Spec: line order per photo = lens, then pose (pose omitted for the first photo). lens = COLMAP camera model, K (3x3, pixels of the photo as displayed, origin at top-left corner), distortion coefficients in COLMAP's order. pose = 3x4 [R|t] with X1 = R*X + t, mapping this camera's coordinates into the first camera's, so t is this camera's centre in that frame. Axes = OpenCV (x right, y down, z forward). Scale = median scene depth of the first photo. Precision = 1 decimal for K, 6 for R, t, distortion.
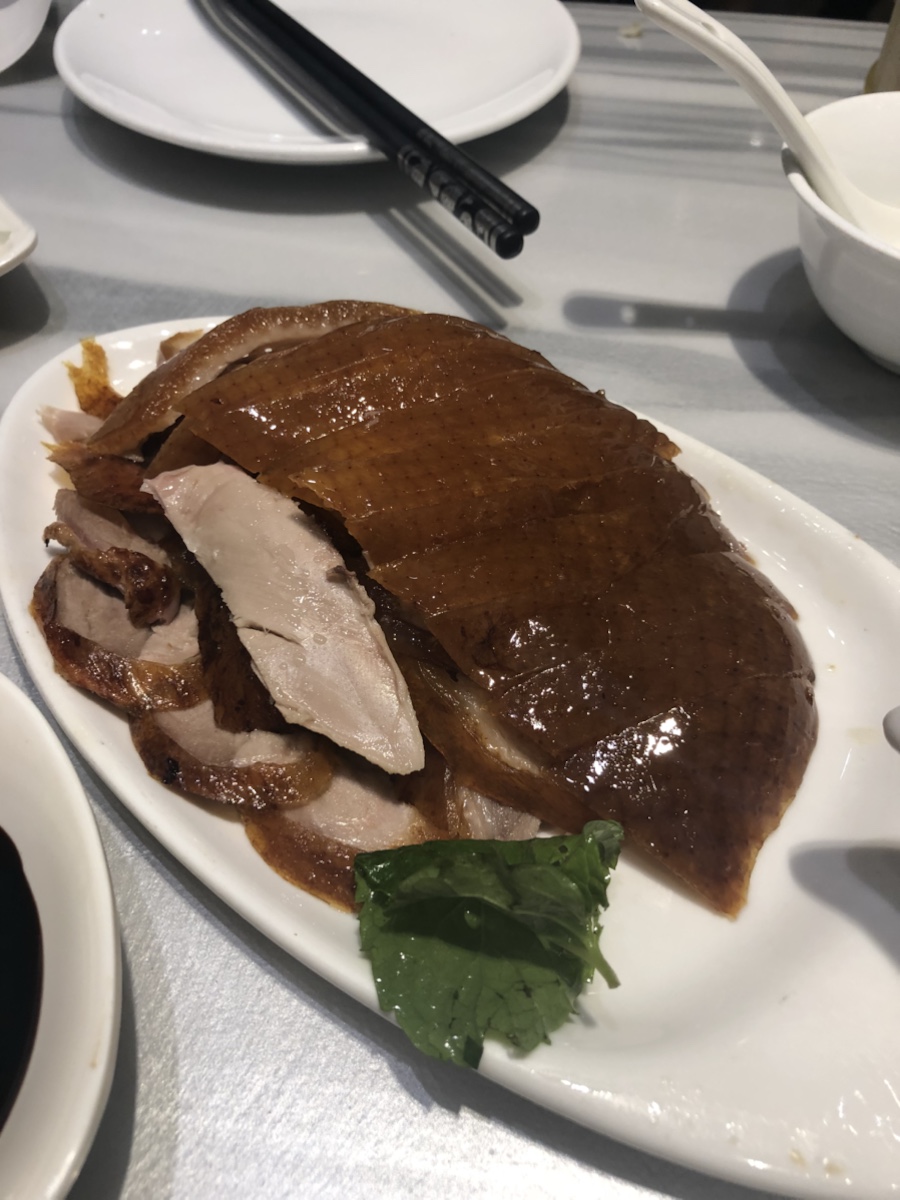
lens RADIAL K [[991.6, 0, 454.3], [0, 991.6, 562.7], [0, 0, 1]] dist [0.050277, -0.218049]
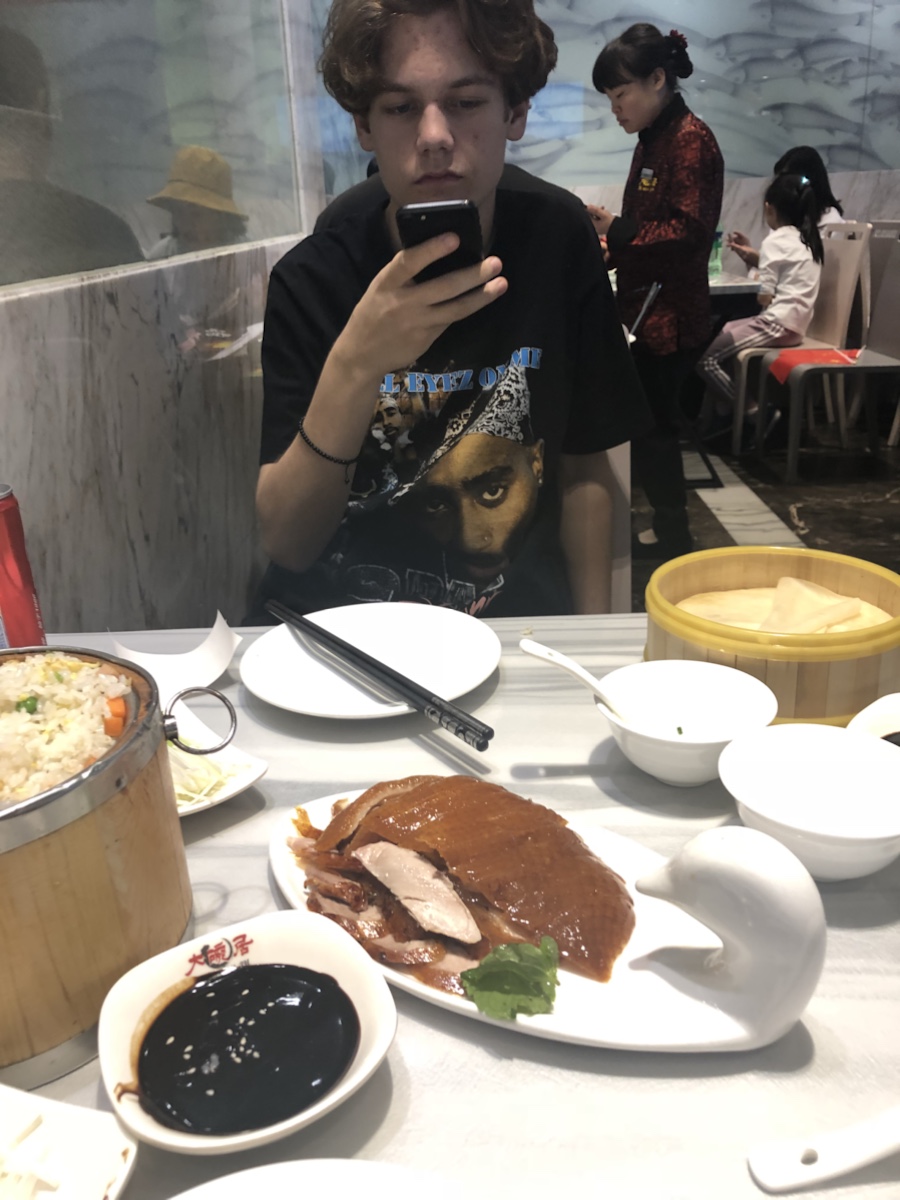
lens RADIAL K [[991.6, 0, 454.3], [0, 991.6, 562.7], [0, 0, 1]] dist [0.050277, -0.218049]
pose [[0.993382, -0.091762, 0.069078, -0.144418], [0.113623, 0.873014, -0.474274, 0.434283], [-0.016786, 0.478985, 0.877663, -1.343388]]
